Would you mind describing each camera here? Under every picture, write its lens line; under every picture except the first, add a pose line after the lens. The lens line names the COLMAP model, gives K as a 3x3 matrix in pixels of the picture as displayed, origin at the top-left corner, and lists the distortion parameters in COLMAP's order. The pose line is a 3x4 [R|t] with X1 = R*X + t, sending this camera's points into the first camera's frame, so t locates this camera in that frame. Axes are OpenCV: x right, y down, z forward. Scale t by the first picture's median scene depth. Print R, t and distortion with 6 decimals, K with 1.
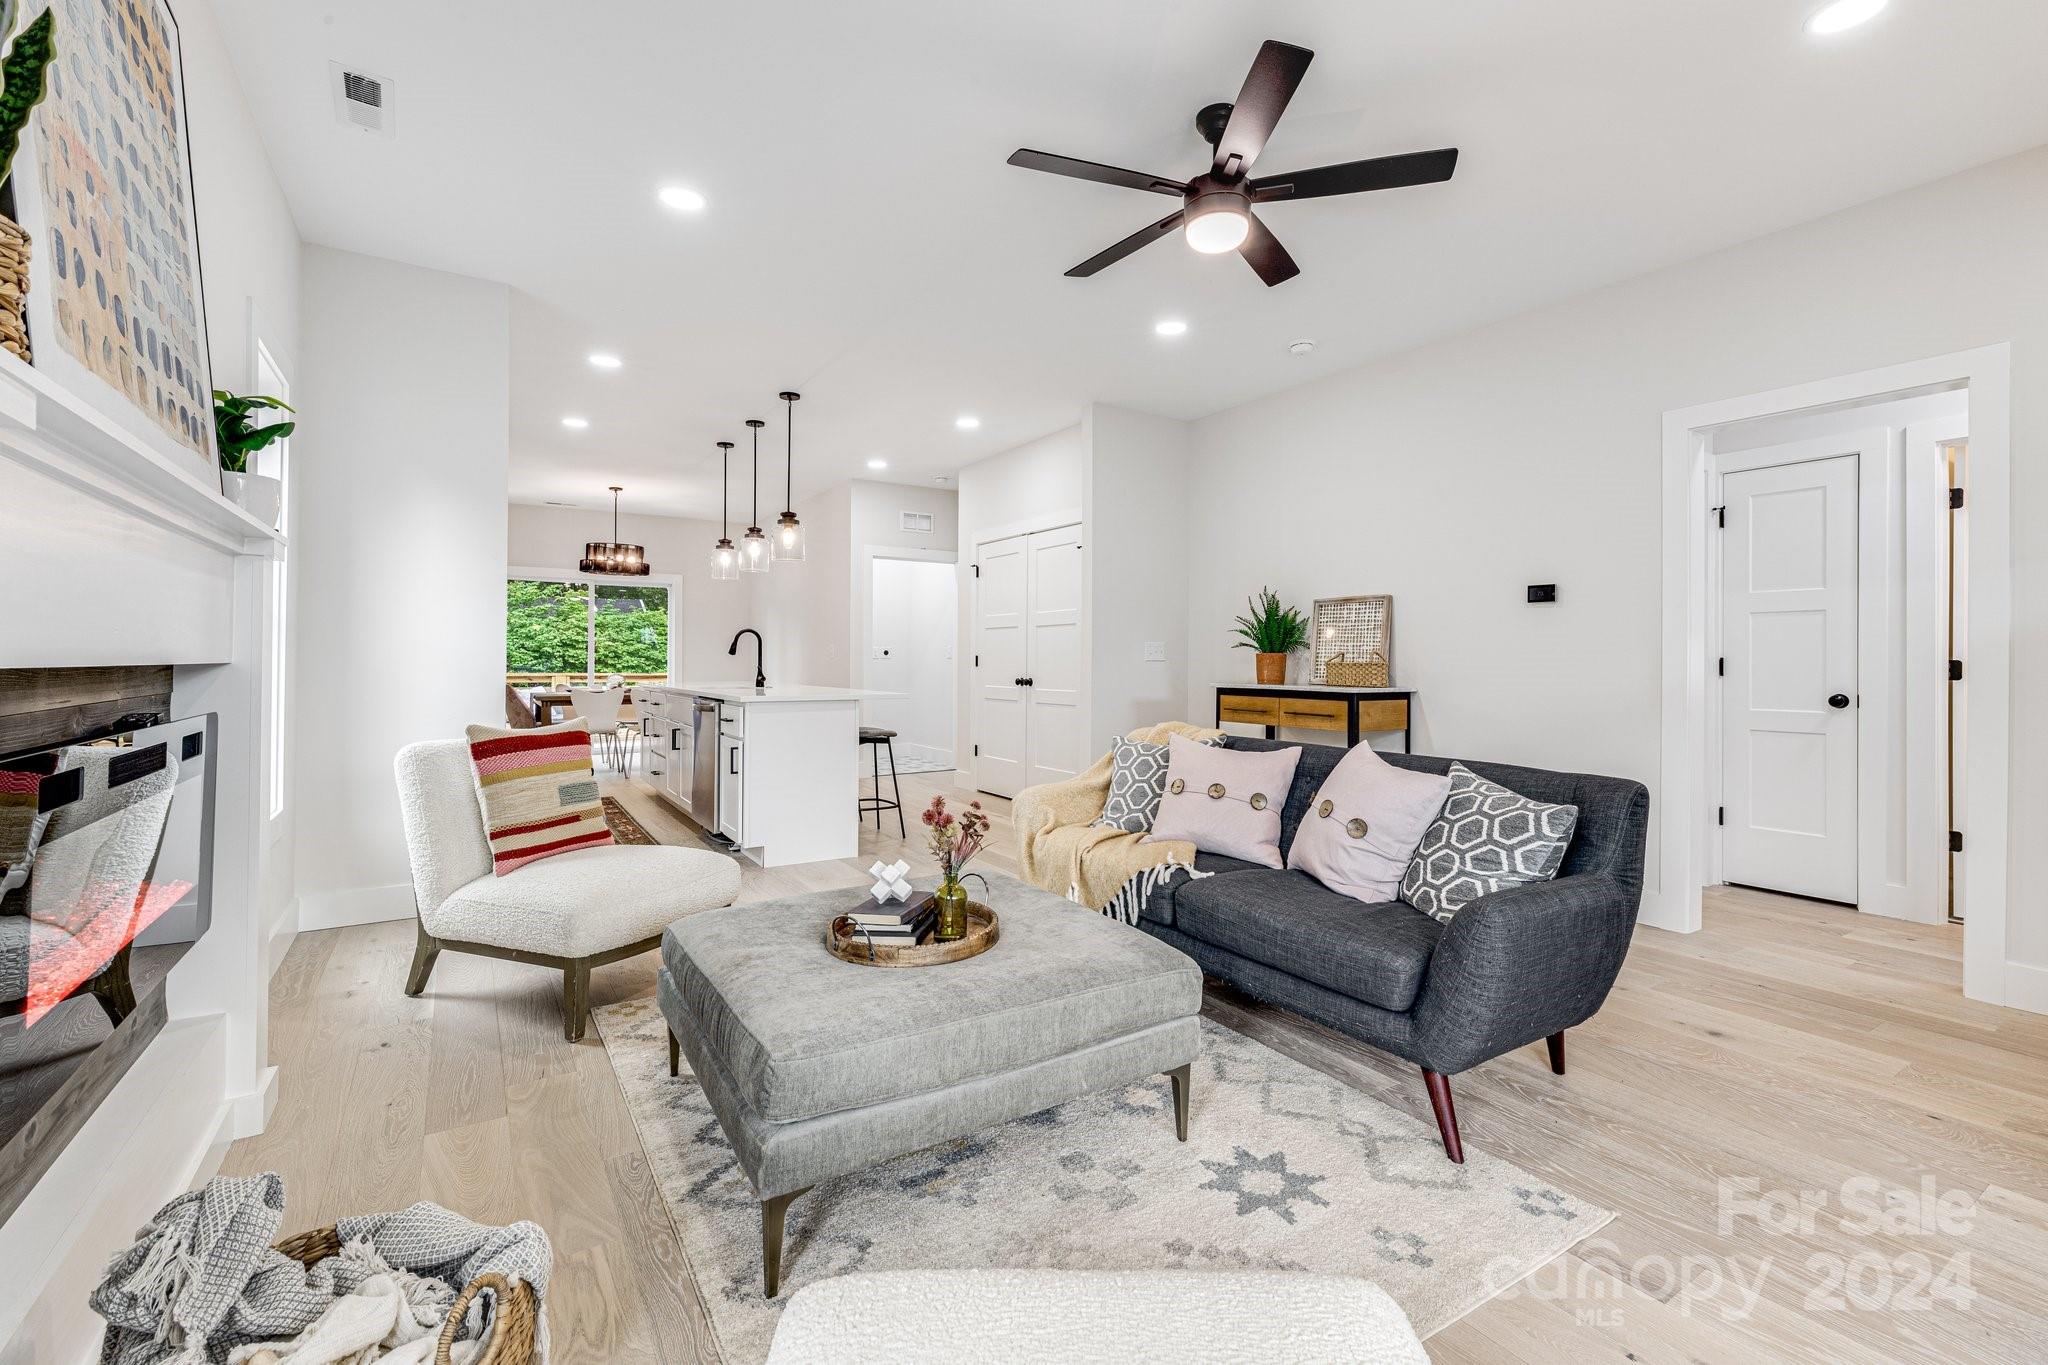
lens RADIAL K [[903.9, 0, 1026.7], [0, 903.9, 668.4], [0, 0, 1]] dist [0.001778, -0.000002]
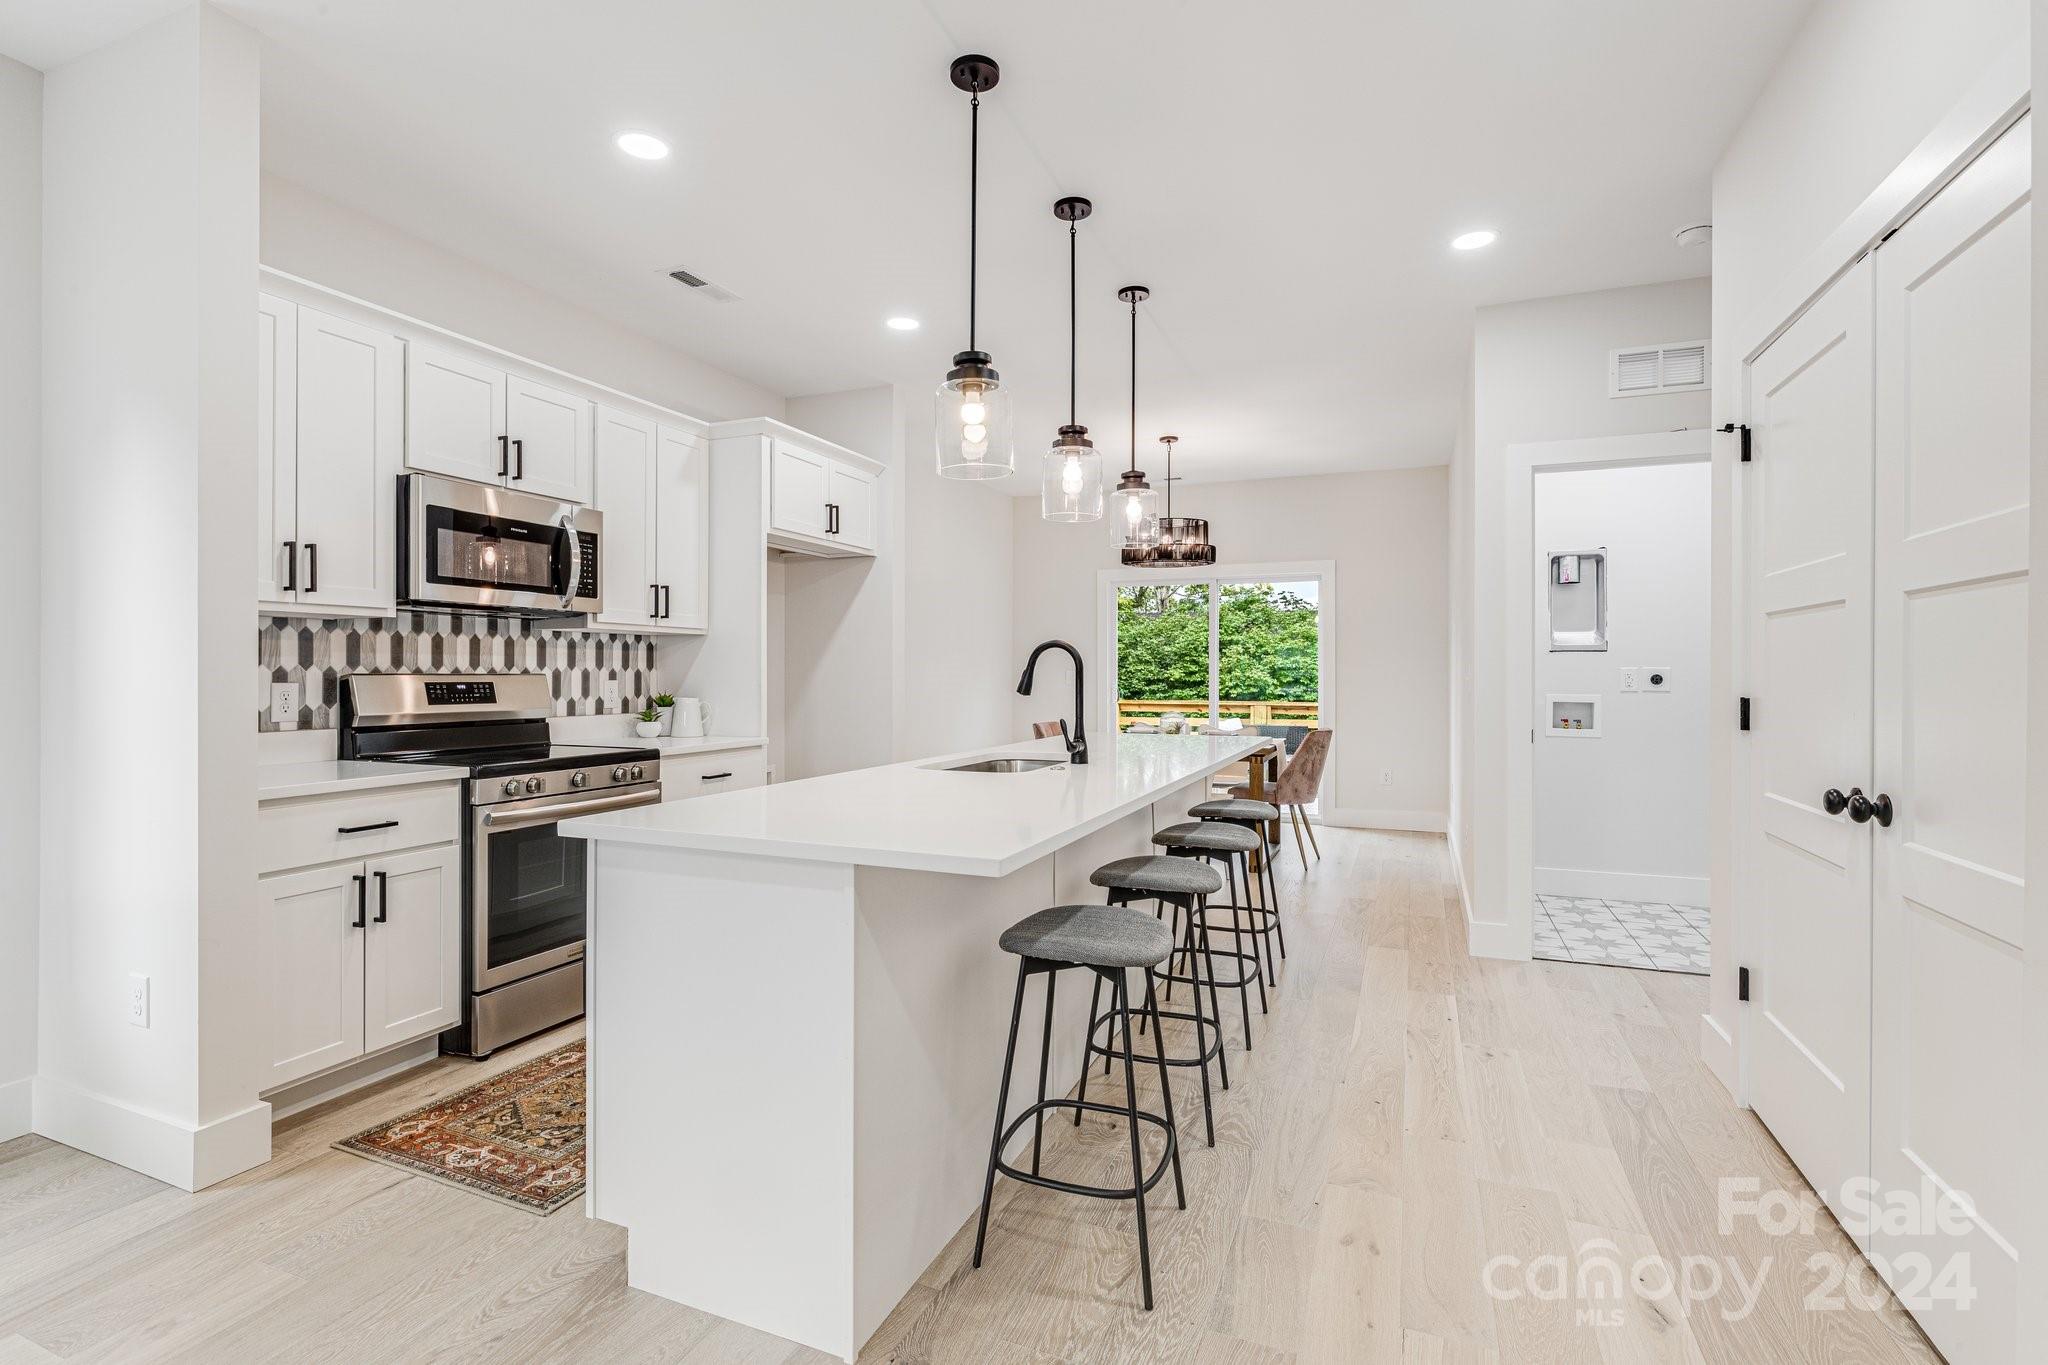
lens RADIAL K [[952.6, 0, 1022.9], [0, 952.6, 673.3], [0, 0, 1]] dist [-0.001948, 0.000305]
pose [[0.580133, -0.000833, -0.814521, 0.032676], [-0.009615, 0.999923, -0.007871, -0.008103], [0.814465, 0.012398, 0.580081, 0.252970]]
